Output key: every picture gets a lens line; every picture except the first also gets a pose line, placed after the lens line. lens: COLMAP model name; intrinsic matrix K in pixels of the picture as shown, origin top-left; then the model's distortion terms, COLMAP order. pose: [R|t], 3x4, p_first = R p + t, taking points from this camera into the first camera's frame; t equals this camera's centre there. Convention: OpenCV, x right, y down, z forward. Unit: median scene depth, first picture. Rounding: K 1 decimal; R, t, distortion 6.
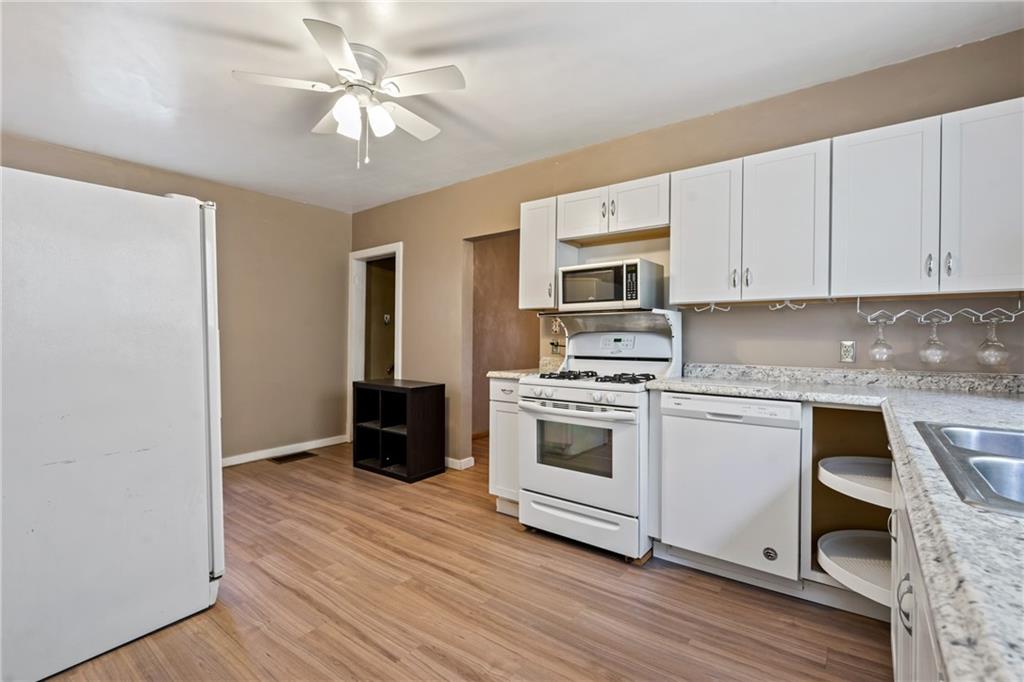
lens RADIAL K [[461.6, 0, 511.2], [0, 461.6, 345.4], [0, 0, 1]] dist [-0.002909, 0.002173]
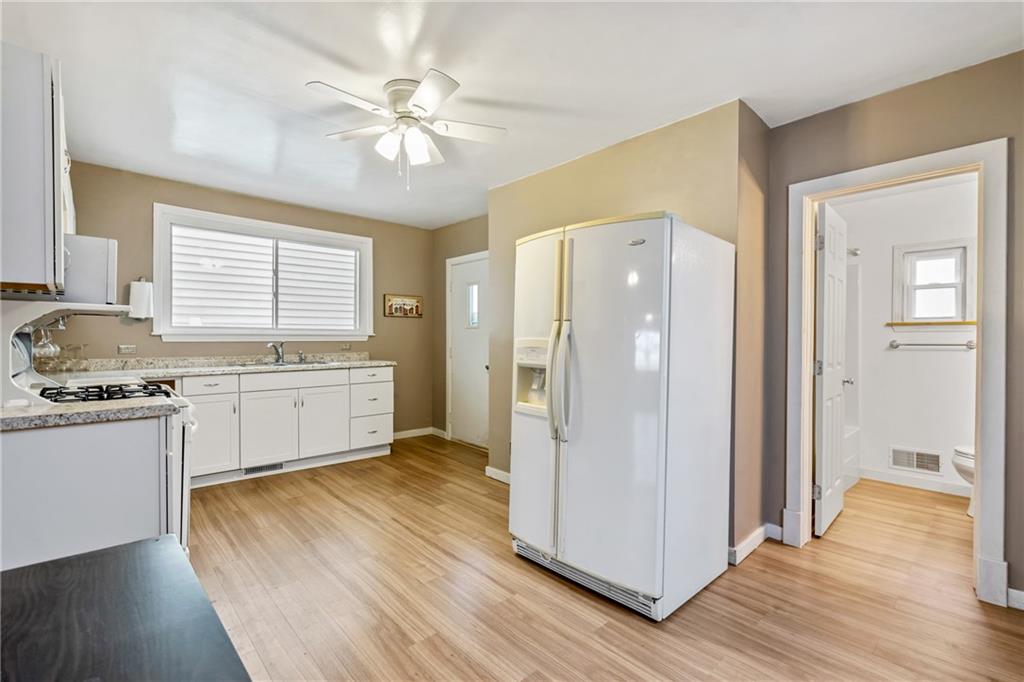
lens RADIAL K [[461.6, 0, 504.0], [0, 461.6, 341.5], [0, 0, 1]] dist [-0.002909, 0.002173]
pose [[-0.983257, -0.010592, 0.181919, -0.648041], [-0.006722, 0.999738, 0.021878, -0.042521], [-0.182103, 0.020288, -0.983070, 1.735735]]
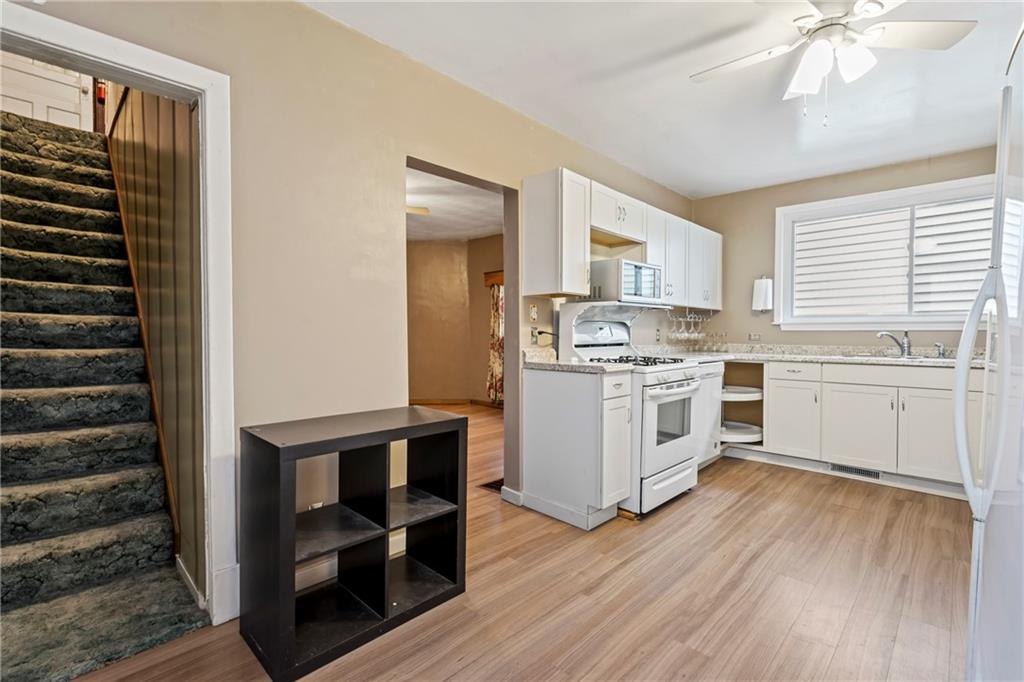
lens RADIAL K [[461.6, 0, 514.9], [0, 461.6, 341.7], [0, 0, 1]] dist [-0.002909, 0.002173]
pose [[0.112462, -0.026888, 0.993292, -1.052744], [0.008943, 0.999621, 0.026047, -0.012973], [-0.993616, 0.005954, 0.112660, 1.242681]]
